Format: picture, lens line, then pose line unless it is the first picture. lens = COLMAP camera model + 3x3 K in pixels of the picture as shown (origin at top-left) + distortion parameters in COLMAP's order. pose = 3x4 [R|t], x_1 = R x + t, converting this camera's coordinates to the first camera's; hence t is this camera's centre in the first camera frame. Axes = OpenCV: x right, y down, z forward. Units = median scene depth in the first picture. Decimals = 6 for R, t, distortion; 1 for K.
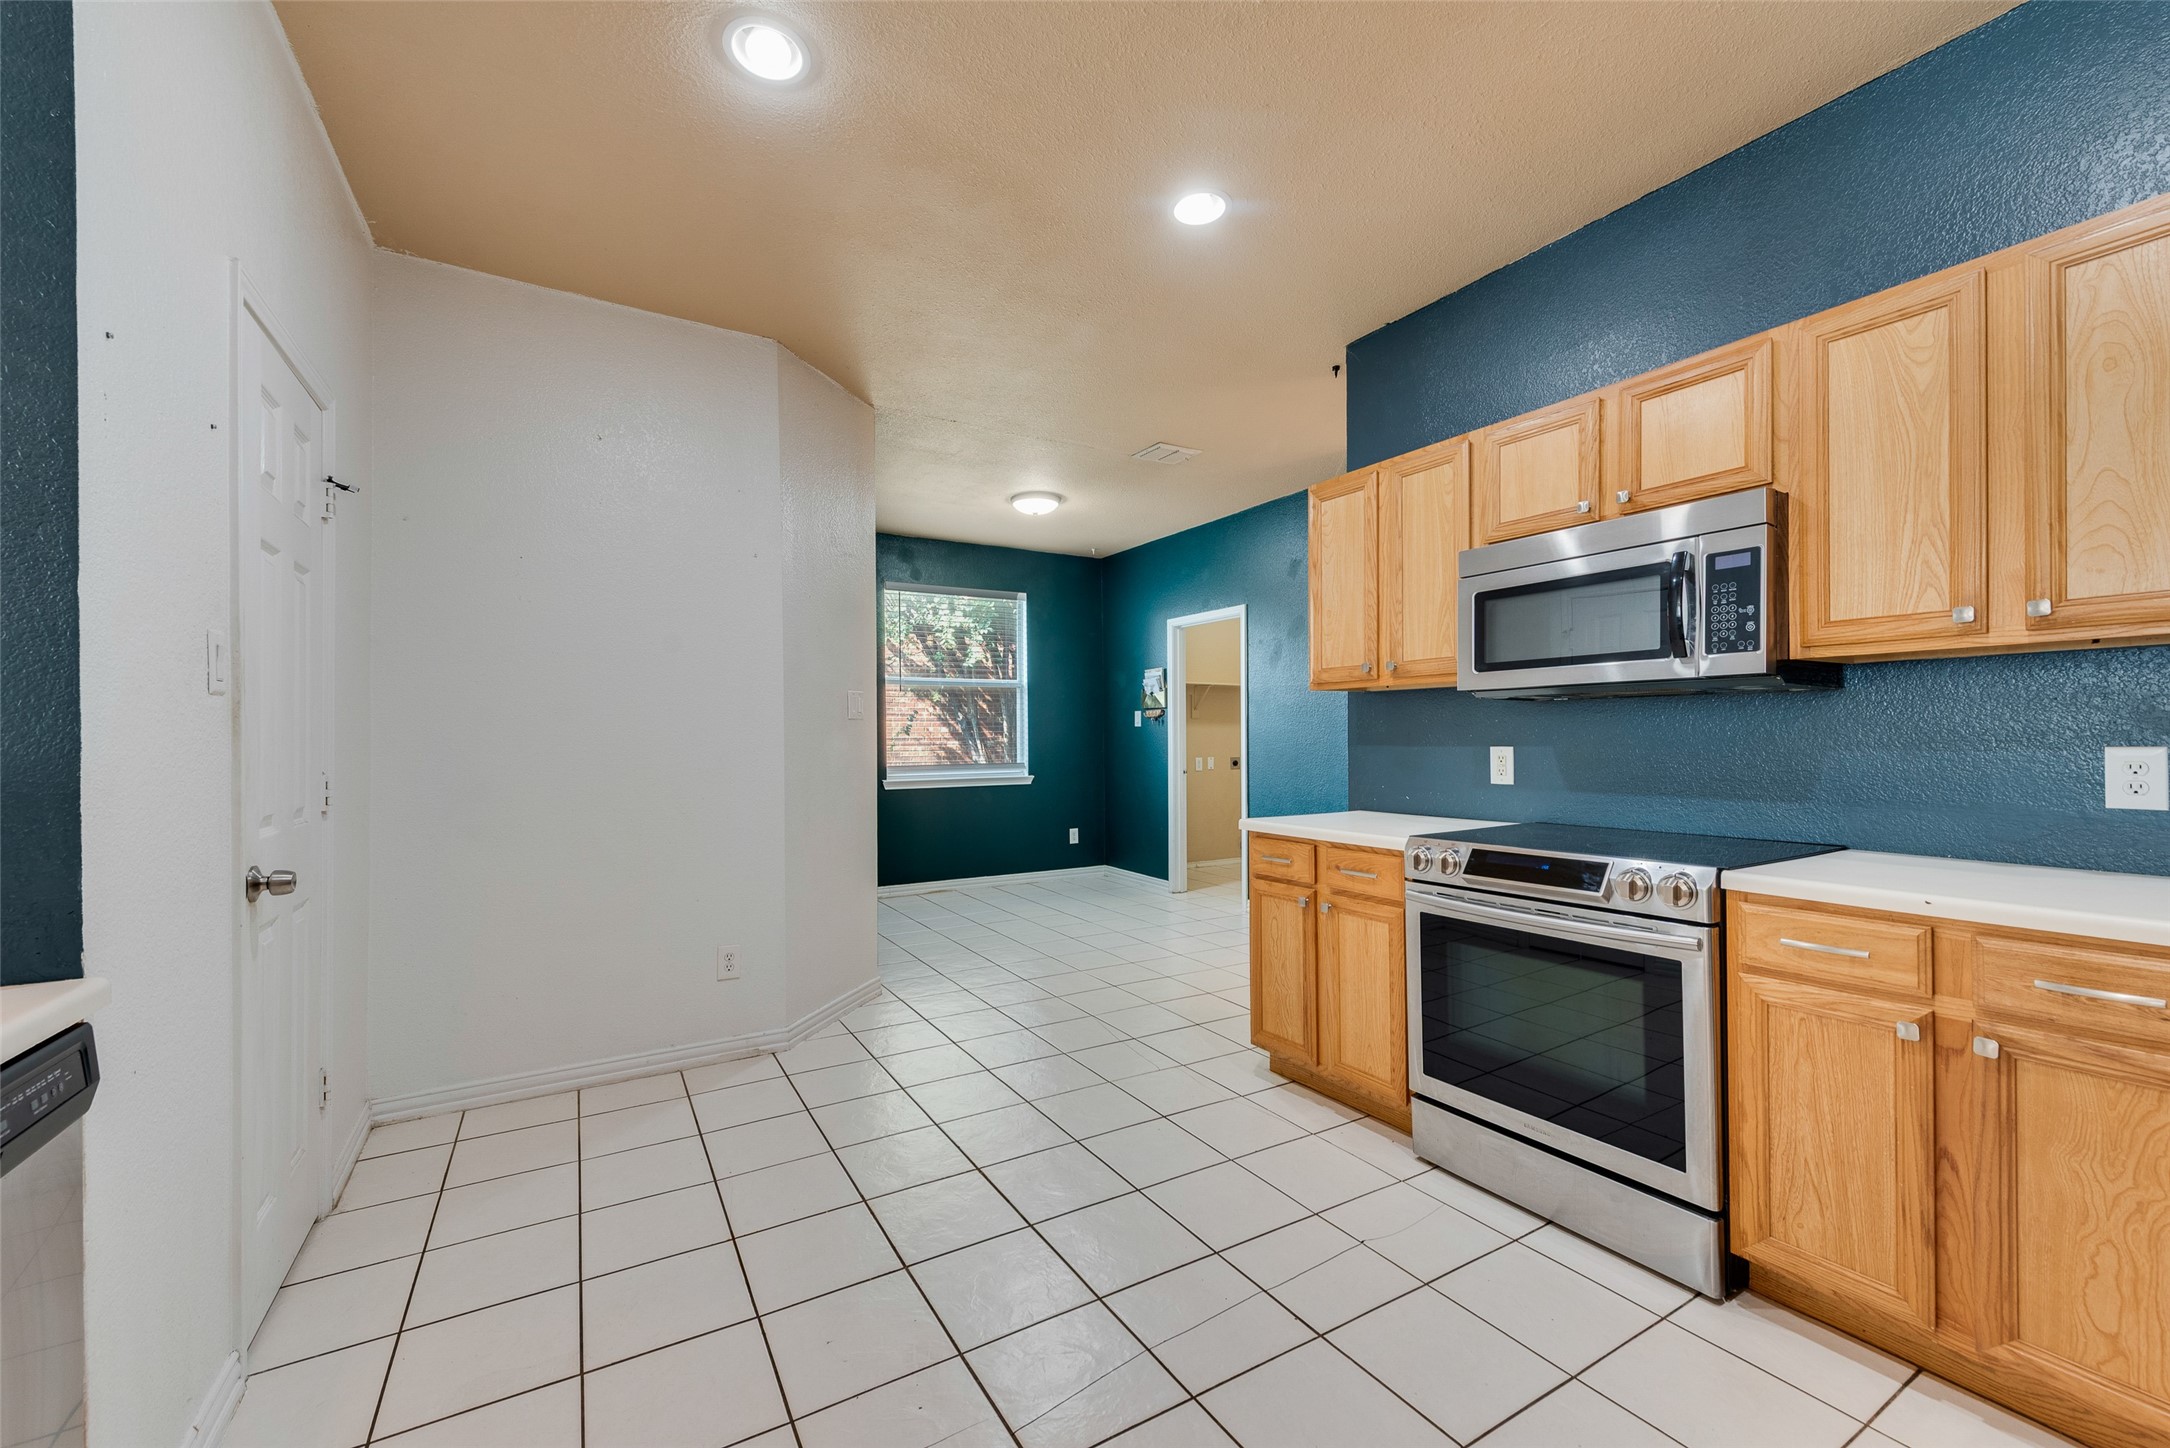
lens RADIAL K [[861.3, 0, 1091.3], [0, 861.3, 742.9], [0, 0, 1]] dist [0.003687, 0.000040]
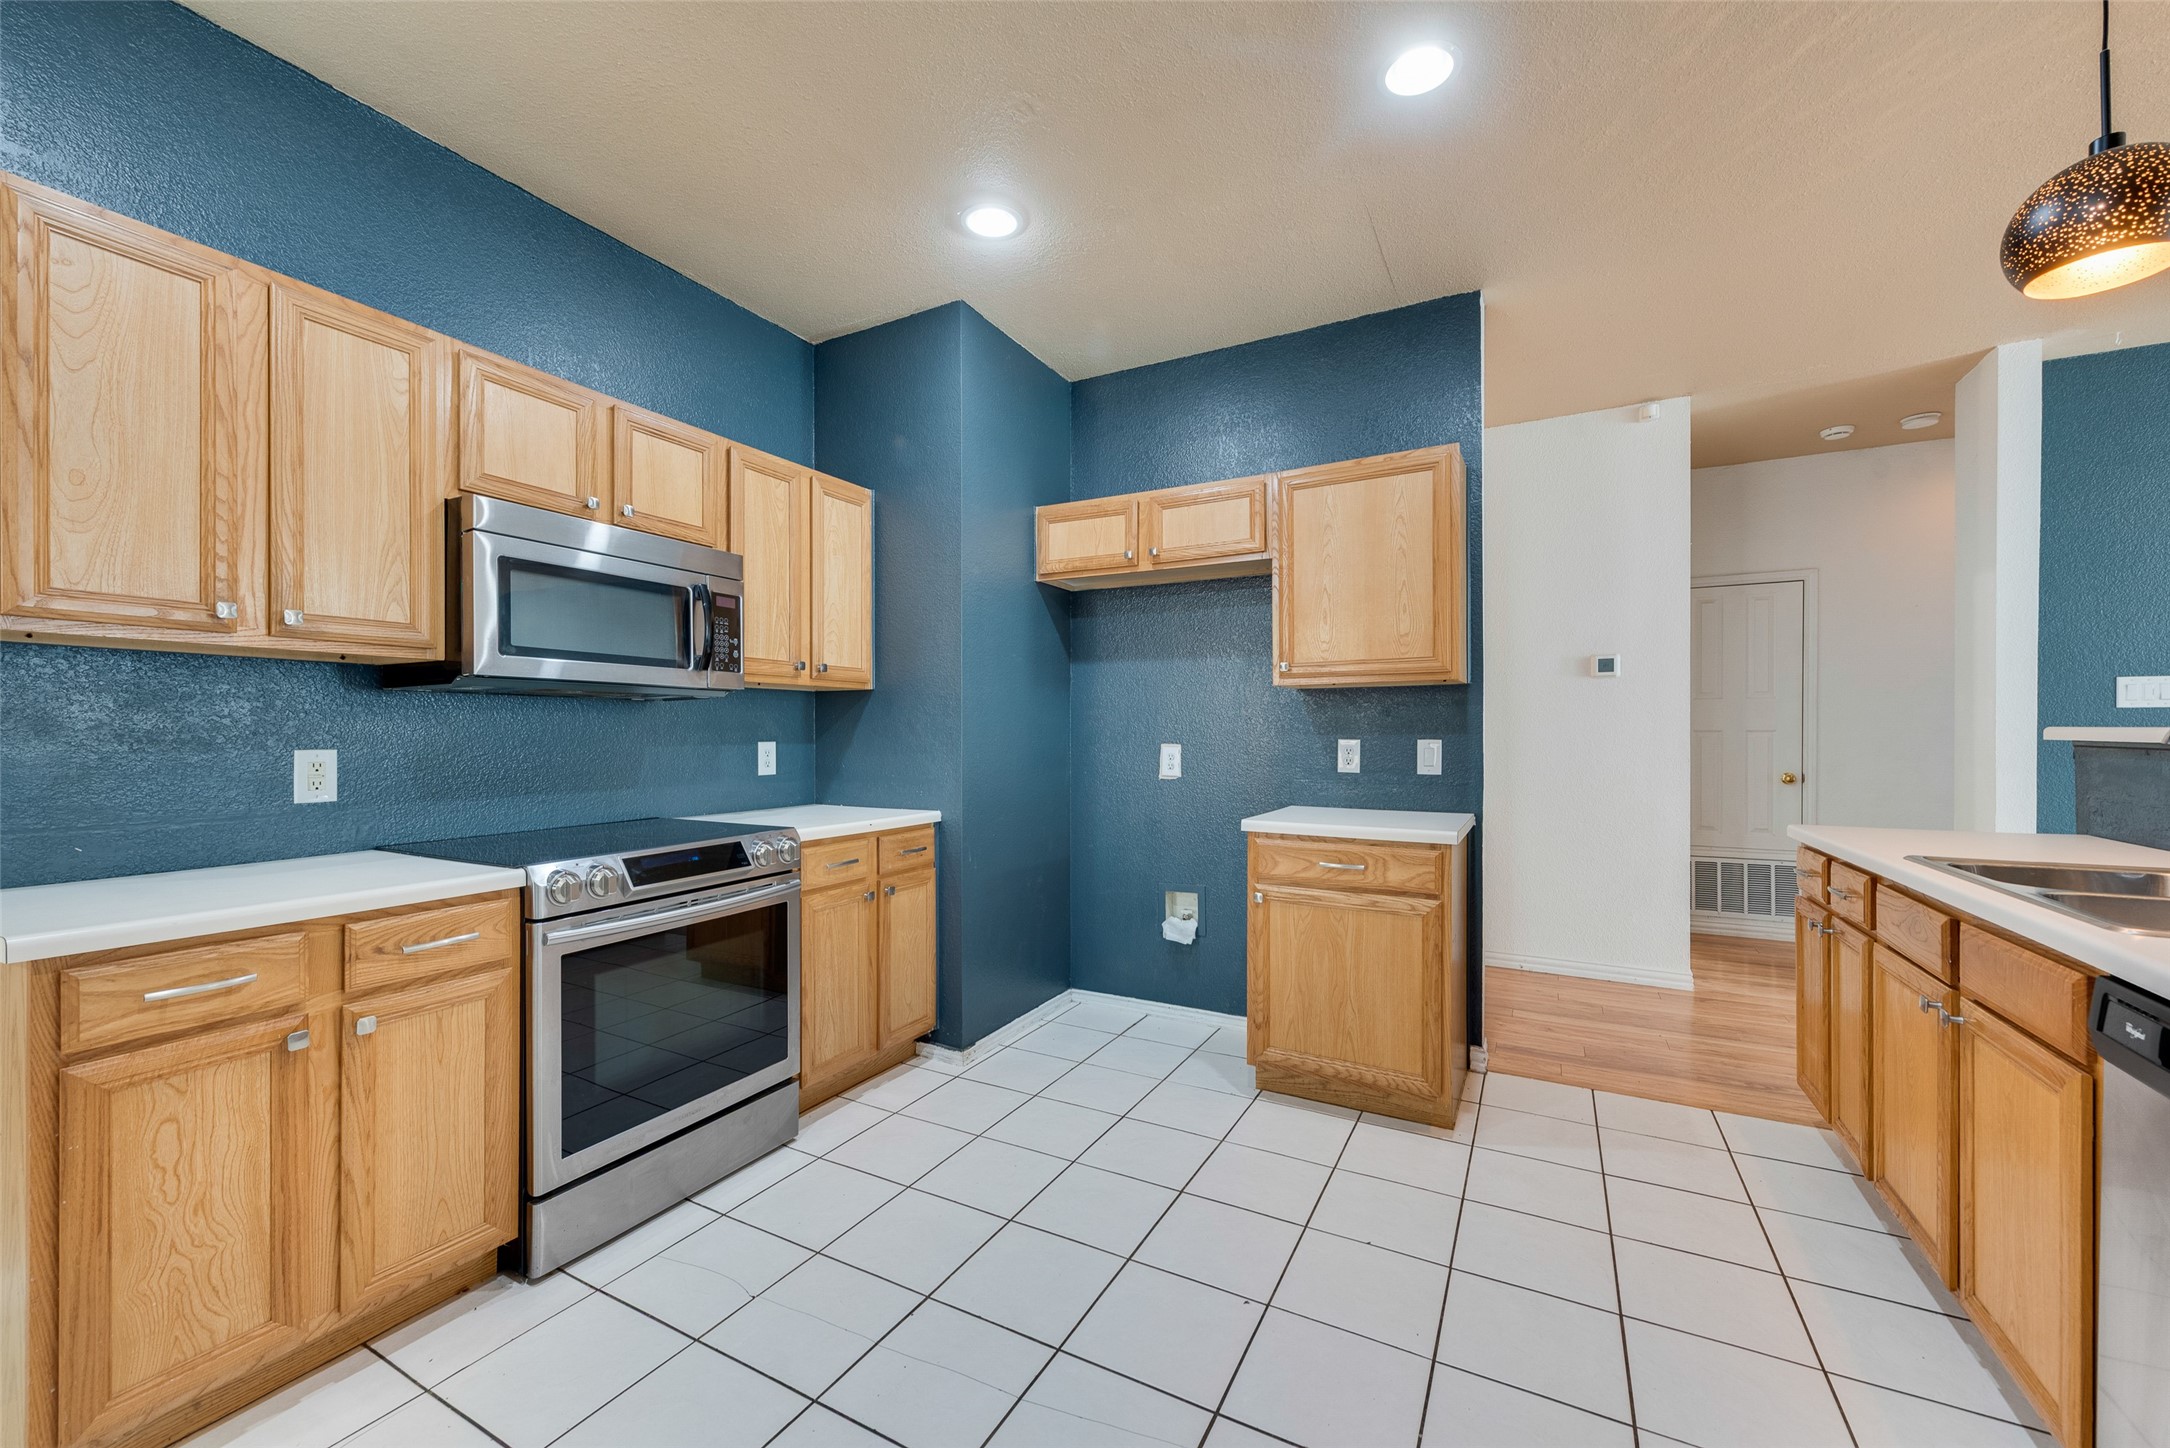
lens RADIAL K [[861.3, 0, 1086.7], [0, 861.3, 722.4], [0, 0, 1]] dist [0.003687, 0.000040]
pose [[-0.514310, 0.013211, 0.857503, -0.534412], [0.004084, 0.999908, -0.012956, -0.006341], [-0.857595, -0.003162, -0.514316, 0.962274]]
